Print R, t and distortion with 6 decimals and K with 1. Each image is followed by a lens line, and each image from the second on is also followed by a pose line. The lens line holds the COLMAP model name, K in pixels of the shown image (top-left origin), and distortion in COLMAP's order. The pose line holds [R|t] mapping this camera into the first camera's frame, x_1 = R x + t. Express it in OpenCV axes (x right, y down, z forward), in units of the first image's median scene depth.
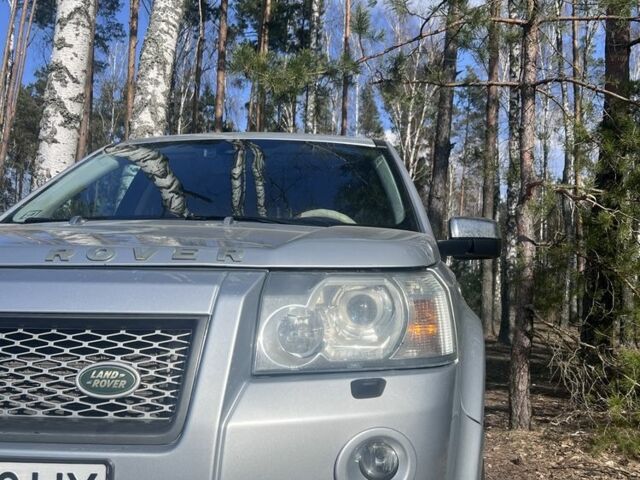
lens RADIAL K [[735.4, 0, 320.5], [0, 735.4, 240.3], [0, 0, 1]] dist [0.034312, 0.000000]
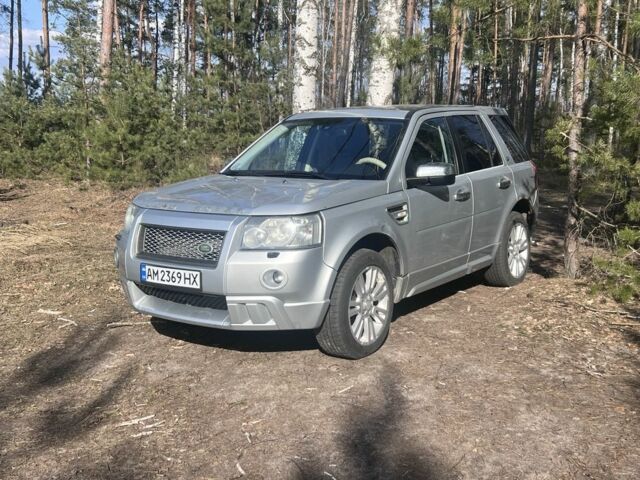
lens RADIAL K [[735.4, 0, 319.6], [0, 735.4, 240.5], [0, 0, 1]] dist [0.034312, 0.000000]
pose [[0.876435, 0.048105, -0.479111, 0.464030], [0.059439, 0.976579, 0.206784, -0.133474], [0.477837, -0.209711, 0.853049, -0.422898]]
